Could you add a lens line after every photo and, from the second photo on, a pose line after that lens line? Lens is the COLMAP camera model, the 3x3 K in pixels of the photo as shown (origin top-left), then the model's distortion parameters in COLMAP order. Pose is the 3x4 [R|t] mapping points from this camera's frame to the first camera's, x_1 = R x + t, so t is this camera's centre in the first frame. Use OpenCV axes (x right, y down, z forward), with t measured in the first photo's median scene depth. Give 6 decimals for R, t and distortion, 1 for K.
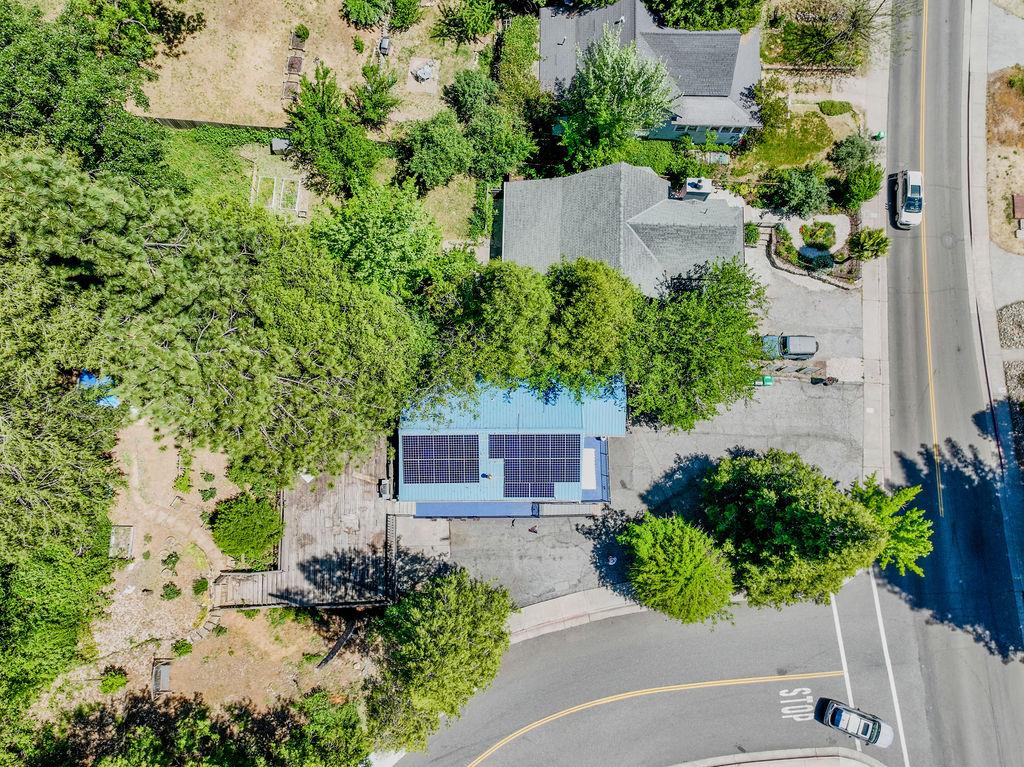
lens RADIAL K [[725.3, 0, 511.2], [0, 725.3, 378.8], [0, 0, 1]] dist [0.004916, 0.004144]
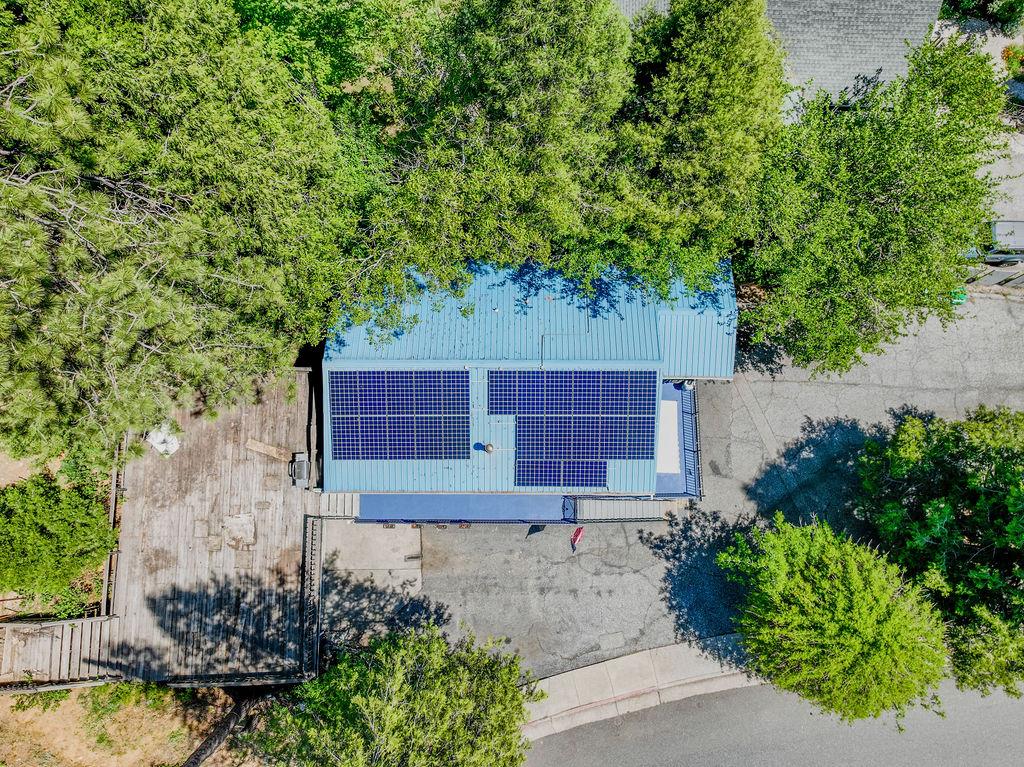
lens RADIAL K [[727.8, 0, 512.0], [0, 727.8, 383.5], [0, 0, 1]] dist [-0.034517, 0.076970]
pose [[0.999966, 0.008223, -0.000315, -0.012456], [-0.008221, 0.999949, 0.005838, 0.081227], [0.000363, -0.005835, 0.999983, 0.443774]]
